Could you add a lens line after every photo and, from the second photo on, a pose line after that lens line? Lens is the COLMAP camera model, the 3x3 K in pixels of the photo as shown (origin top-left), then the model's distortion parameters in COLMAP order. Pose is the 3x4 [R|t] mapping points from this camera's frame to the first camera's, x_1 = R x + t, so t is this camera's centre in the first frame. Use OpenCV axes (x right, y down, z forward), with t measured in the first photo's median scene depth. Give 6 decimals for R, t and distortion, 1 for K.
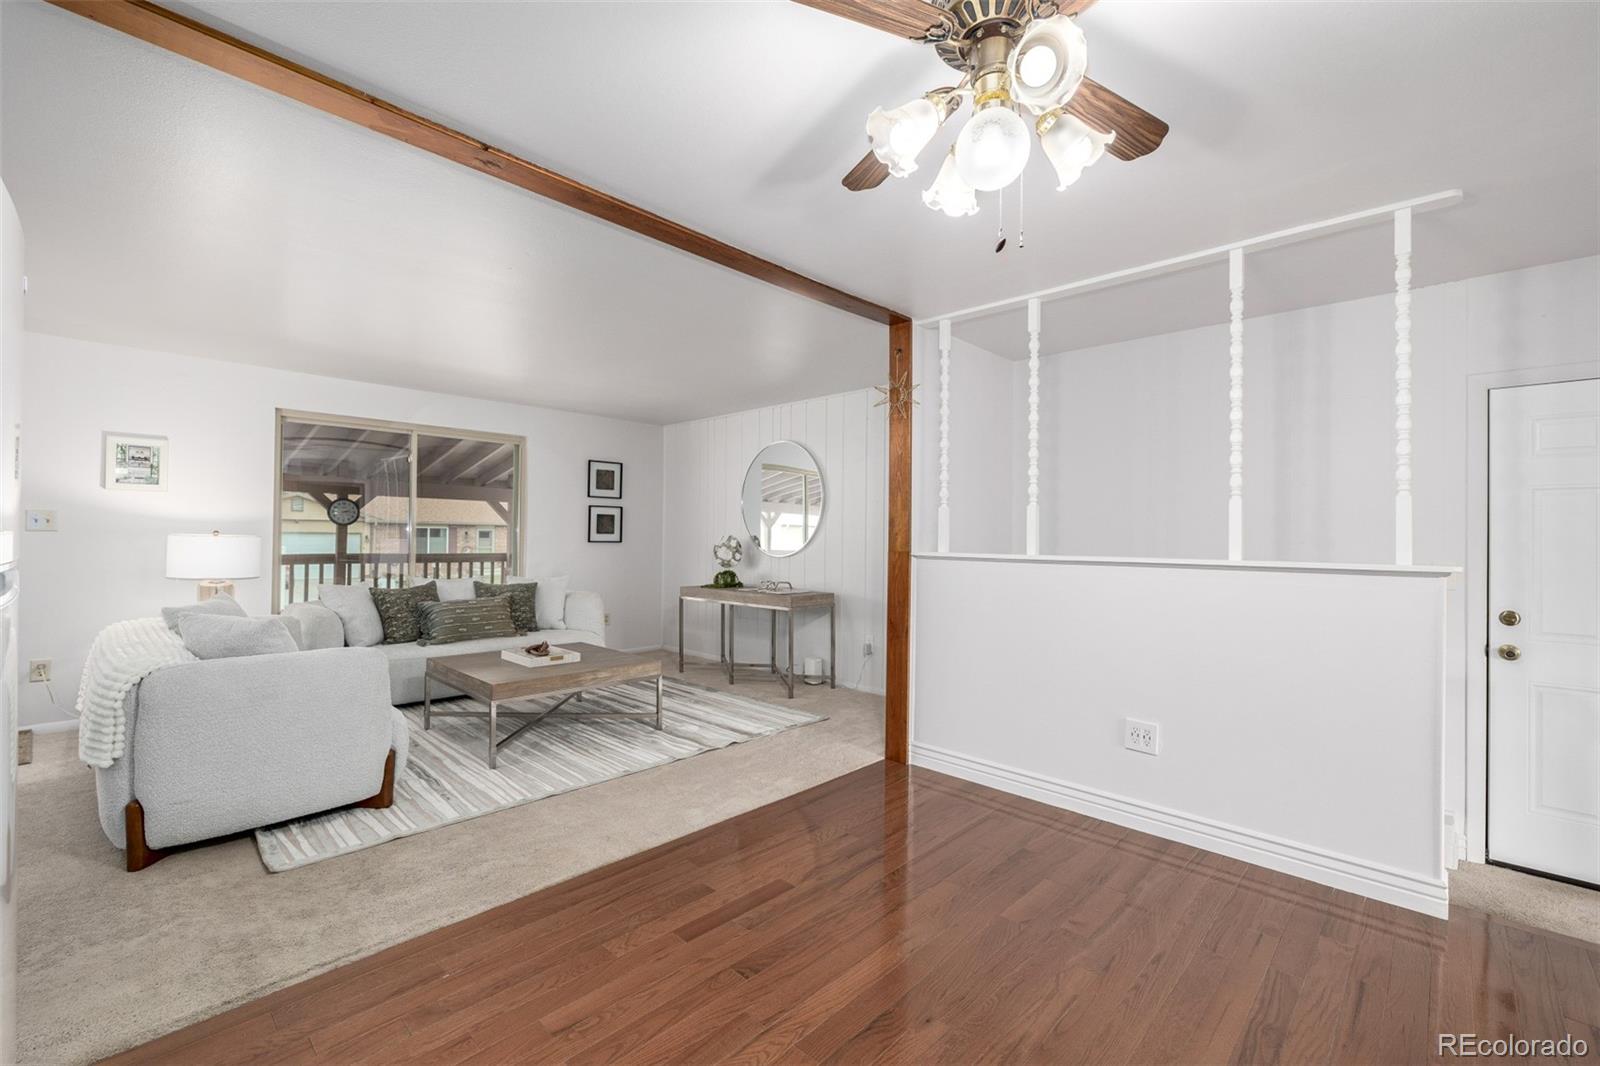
lens RADIAL K [[679.1, 0, 802.8], [0, 679.1, 524.6], [0, 0, 1]] dist [0.004319, 0.000228]
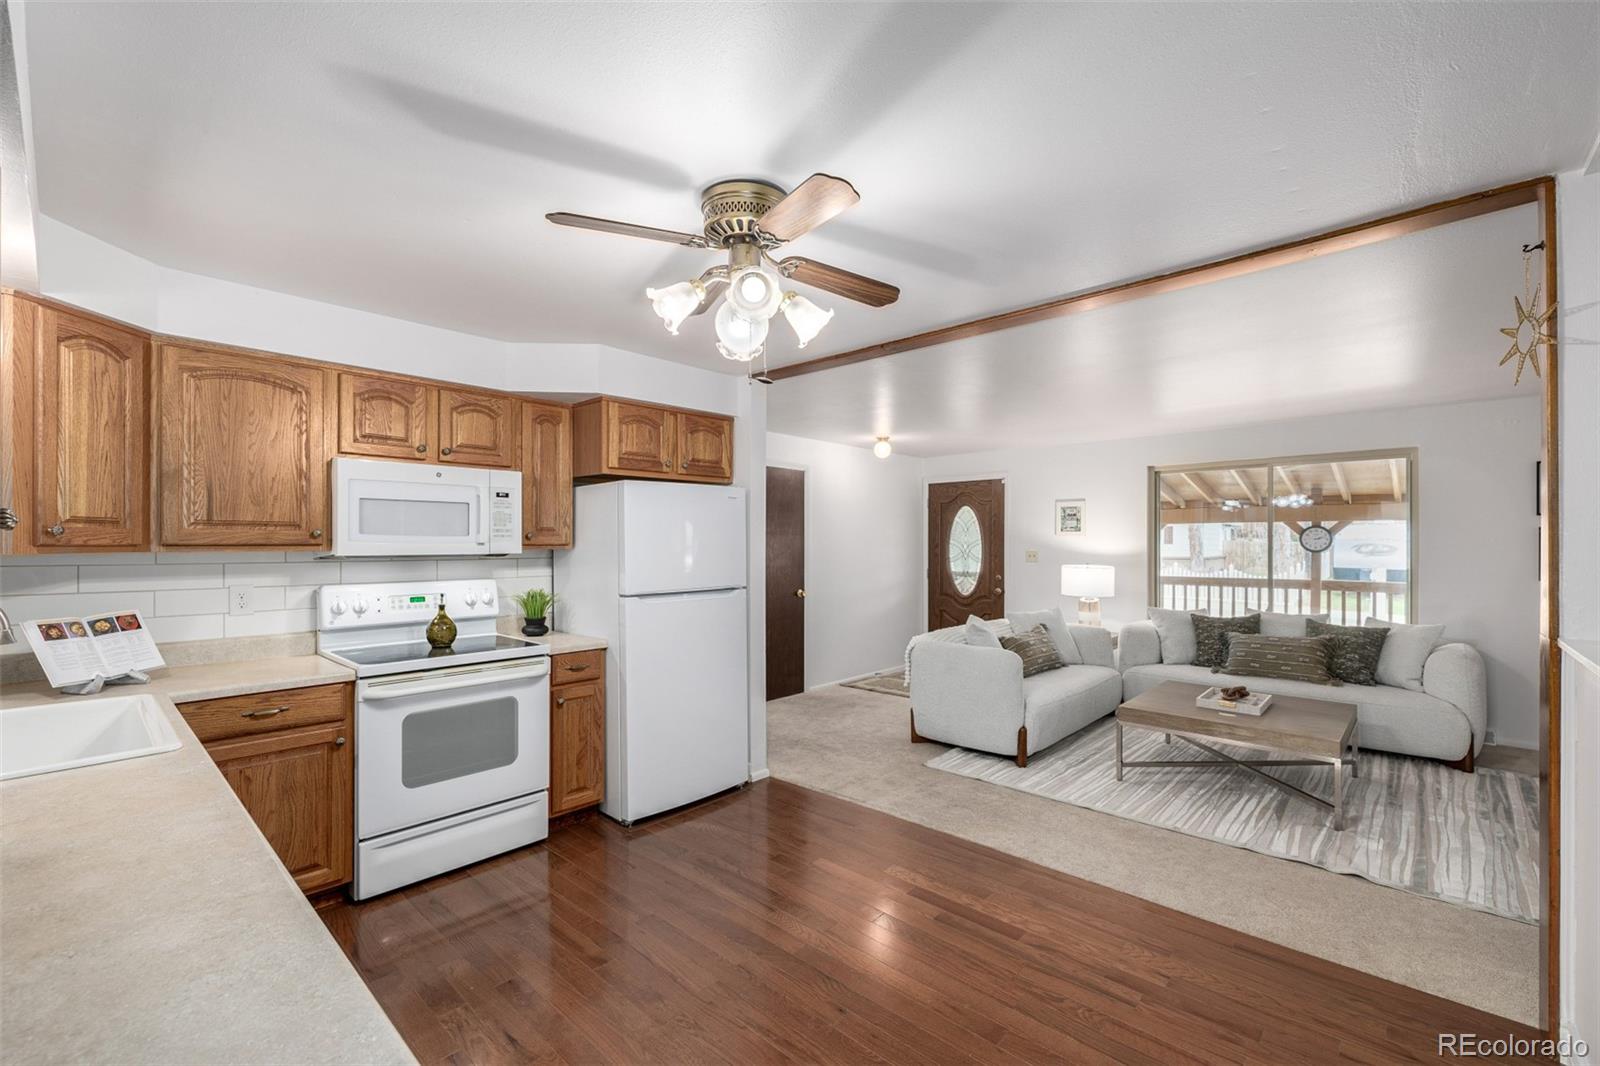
lens RADIAL K [[679.1, 0, 803.3], [0, 679.1, 545.0], [0, 0, 1]] dist [0.004319, 0.000228]
pose [[0.018471, -0.005393, -0.999815, 0.632731], [0.021725, 0.999752, -0.004991, -0.039863], [0.999593, -0.021629, 0.018584, 0.422103]]
